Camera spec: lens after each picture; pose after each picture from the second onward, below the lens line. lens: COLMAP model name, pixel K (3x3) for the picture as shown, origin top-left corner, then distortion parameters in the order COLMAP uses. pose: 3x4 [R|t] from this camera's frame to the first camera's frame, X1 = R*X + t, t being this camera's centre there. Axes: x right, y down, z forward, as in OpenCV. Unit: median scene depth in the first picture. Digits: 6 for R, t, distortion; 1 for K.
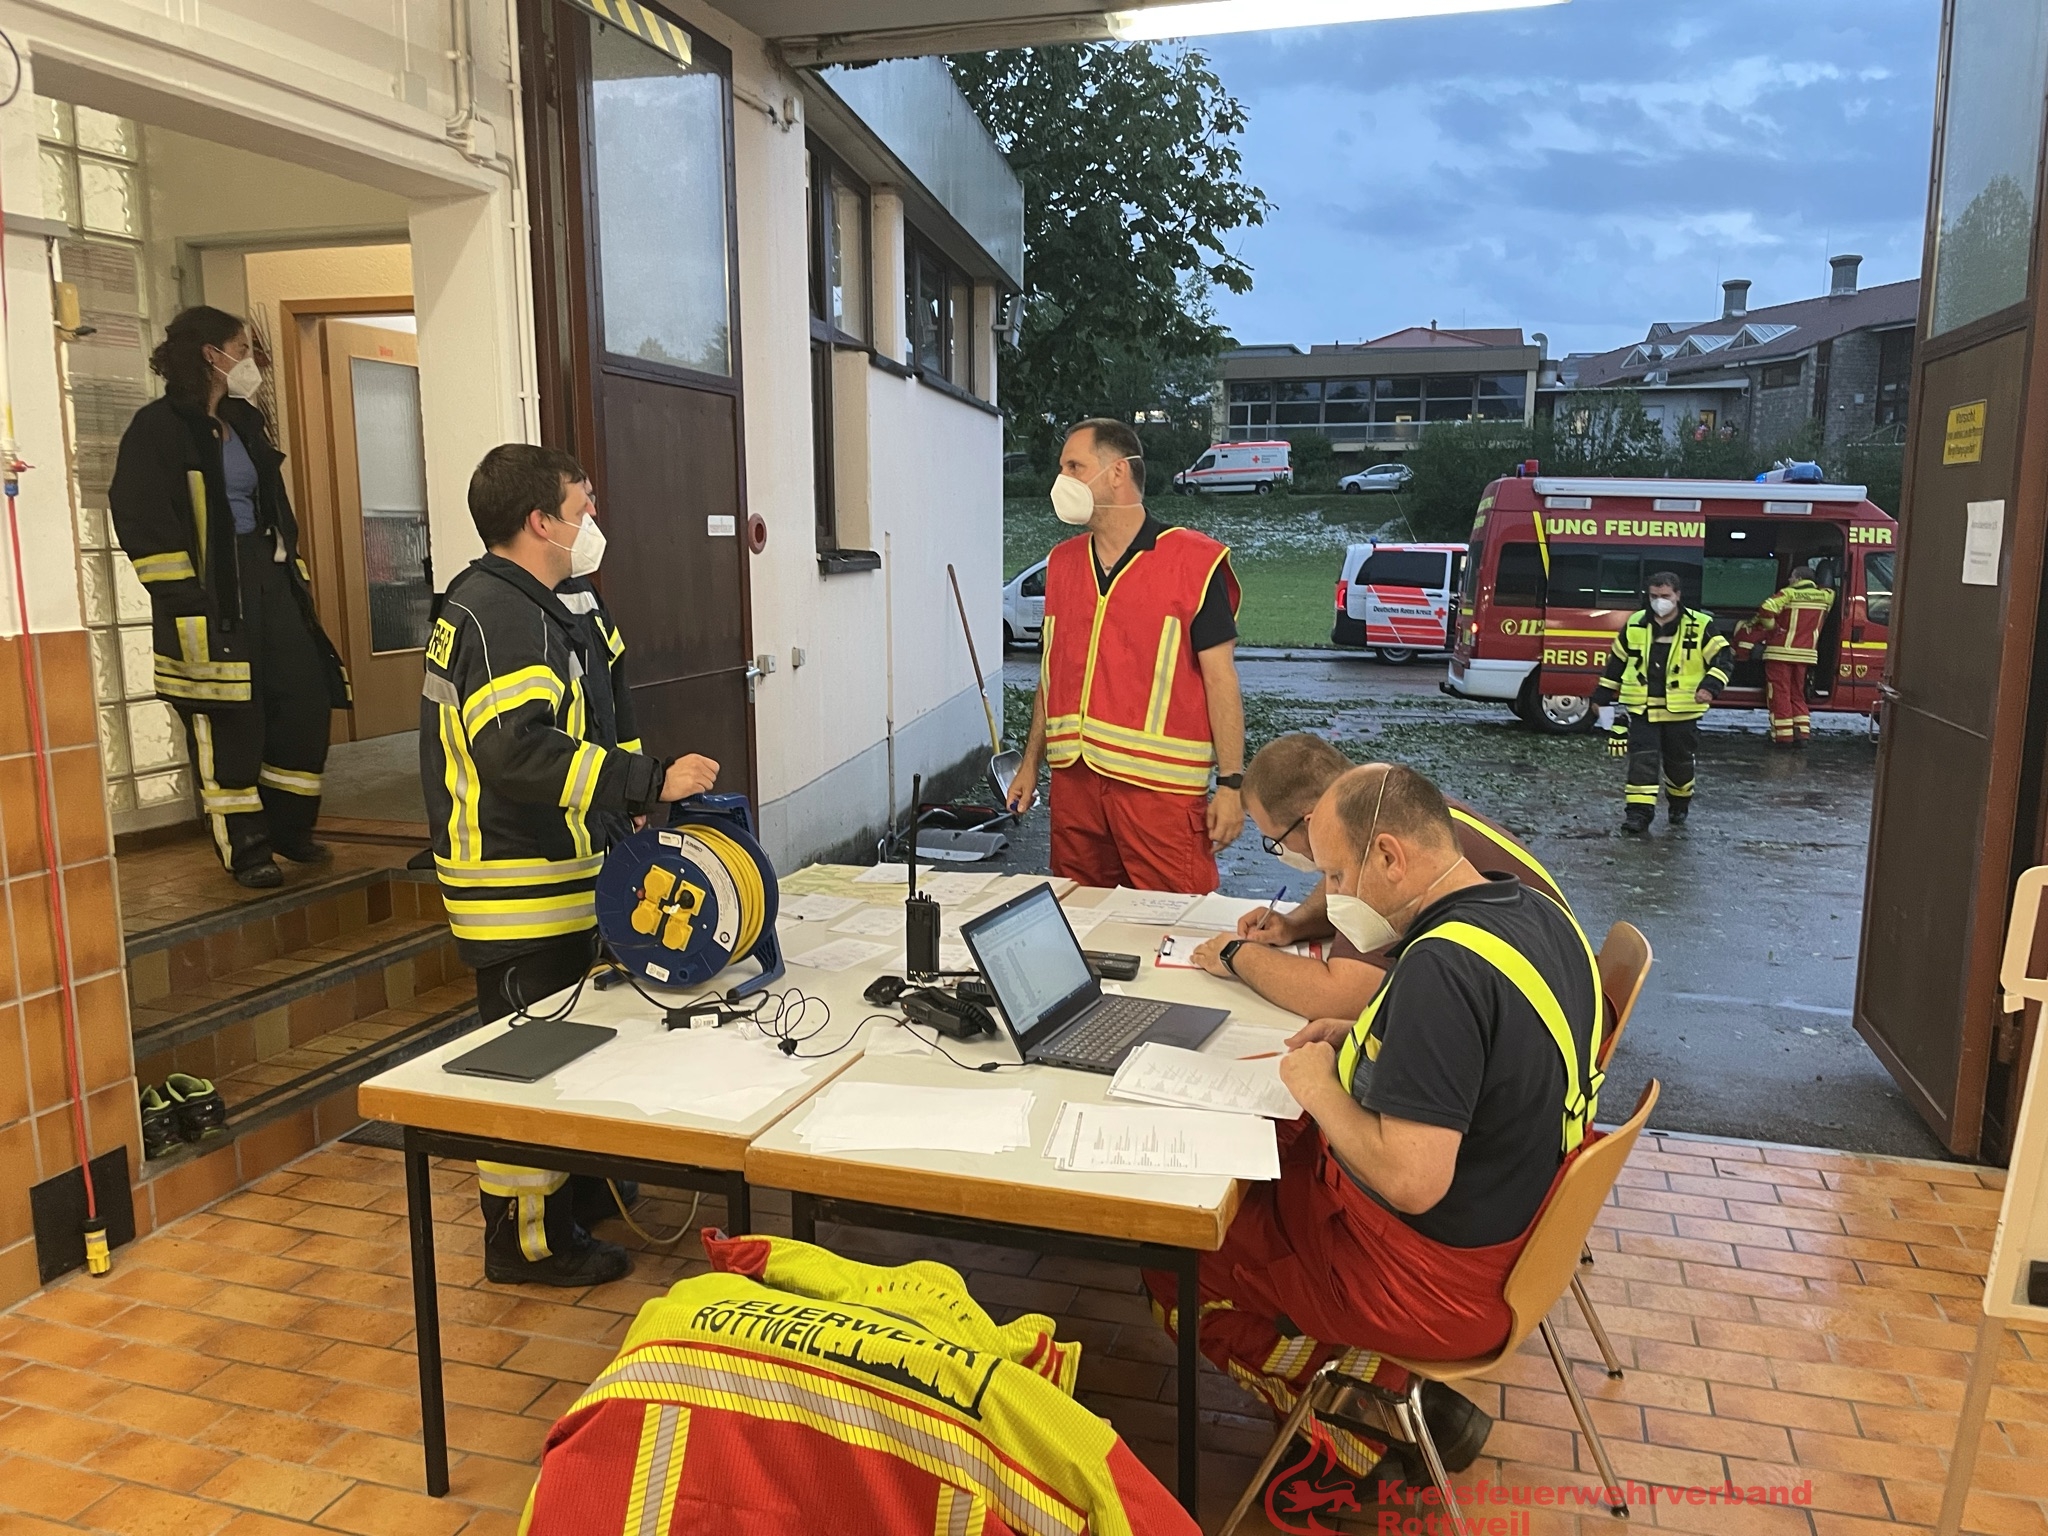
lens RADIAL K [[1552.2, 0, 1028.6], [0, 1552.2, 819.8], [0, 0, 1]] dist [0.040555, -0.041747]
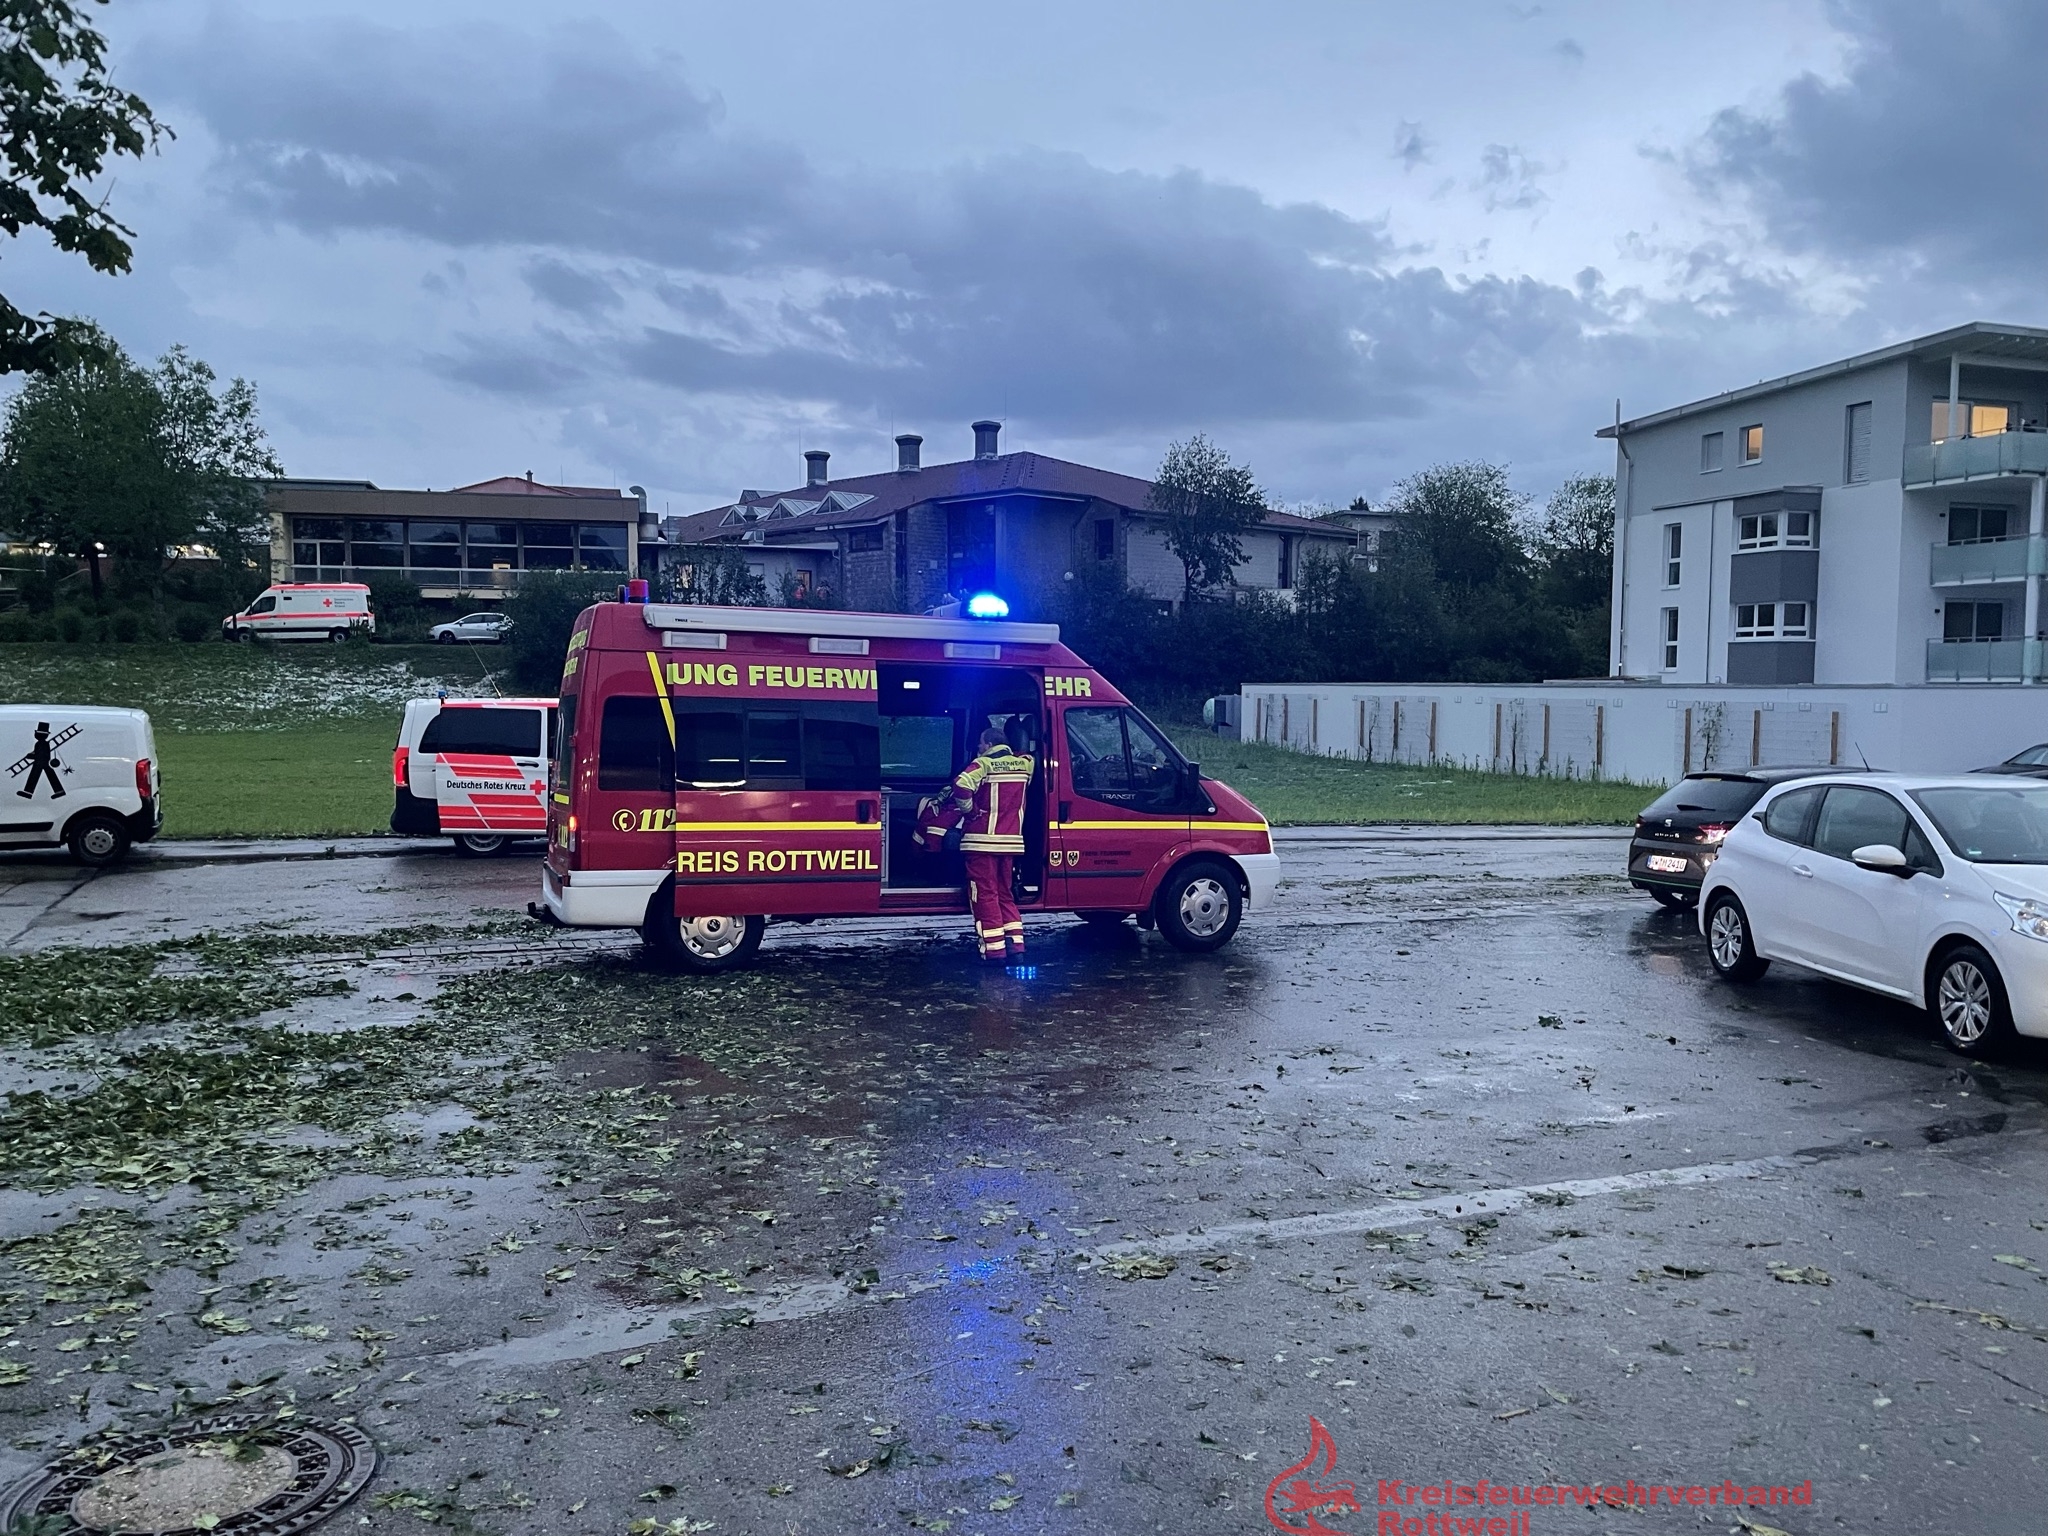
lens RADIAL K [[1552.2, 0, 1007.9], [0, 1552.2, 777.8], [0, 0, 1]] dist [0.040555, -0.041747]
pose [[0.859867, -0.031678, 0.509535, 0.075675], [0.094607, 0.990673, -0.098064, -0.041774], [-0.501676, 0.132528, 0.854844, 0.236026]]
